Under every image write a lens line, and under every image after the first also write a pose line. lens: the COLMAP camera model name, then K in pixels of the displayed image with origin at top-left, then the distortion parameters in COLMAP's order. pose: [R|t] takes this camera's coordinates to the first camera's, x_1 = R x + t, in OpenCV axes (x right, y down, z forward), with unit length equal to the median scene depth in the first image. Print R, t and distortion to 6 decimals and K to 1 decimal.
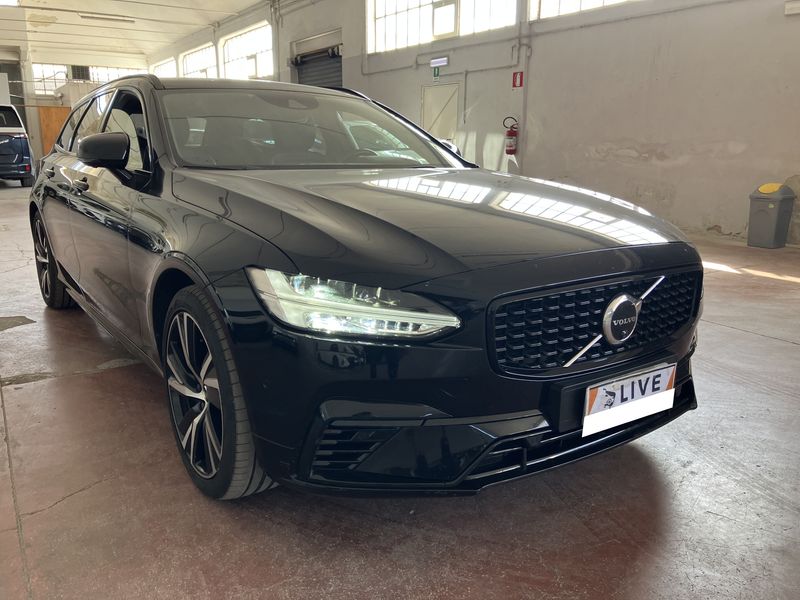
lens RADIAL K [[640.4, 0, 397.0], [0, 640.4, 302.5], [0, 0, 1]] dist [0.032895, -0.042800]
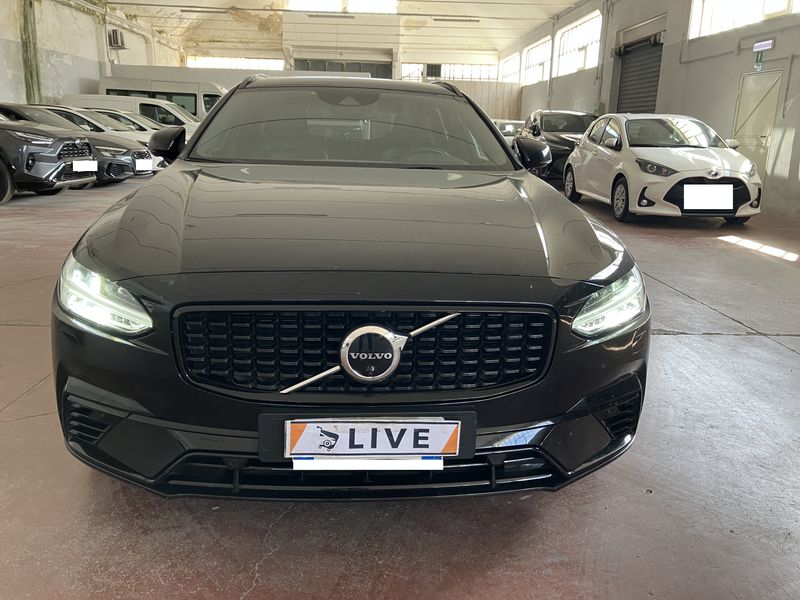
lens RADIAL K [[640.4, 0, 397.9], [0, 640.4, 299.4], [0, 0, 1]] dist [0.032895, -0.042800]
pose [[0.869094, 0.140107, -0.474389, 0.094874], [-0.137428, 0.989682, 0.040523, -0.010364], [0.475172, 0.029977, 0.879382, 0.032413]]
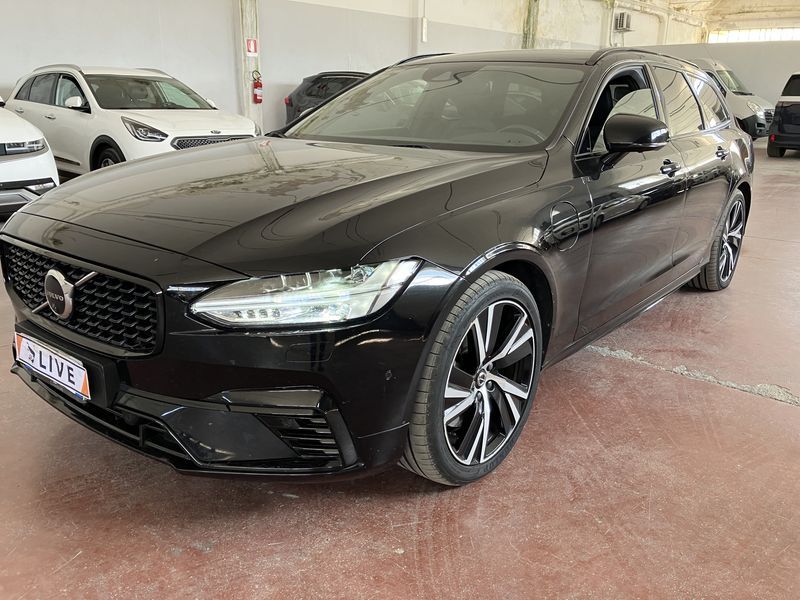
lens RADIAL K [[640.4, 0, 396.8], [0, 640.4, 296.8], [0, 0, 1]] dist [0.032895, -0.042800]
pose [[0.295068, 0.271340, -0.916138, 0.176484], [-0.235759, 0.949858, 0.205394, -0.037321], [0.925933, 0.155383, 0.344244, 0.140273]]
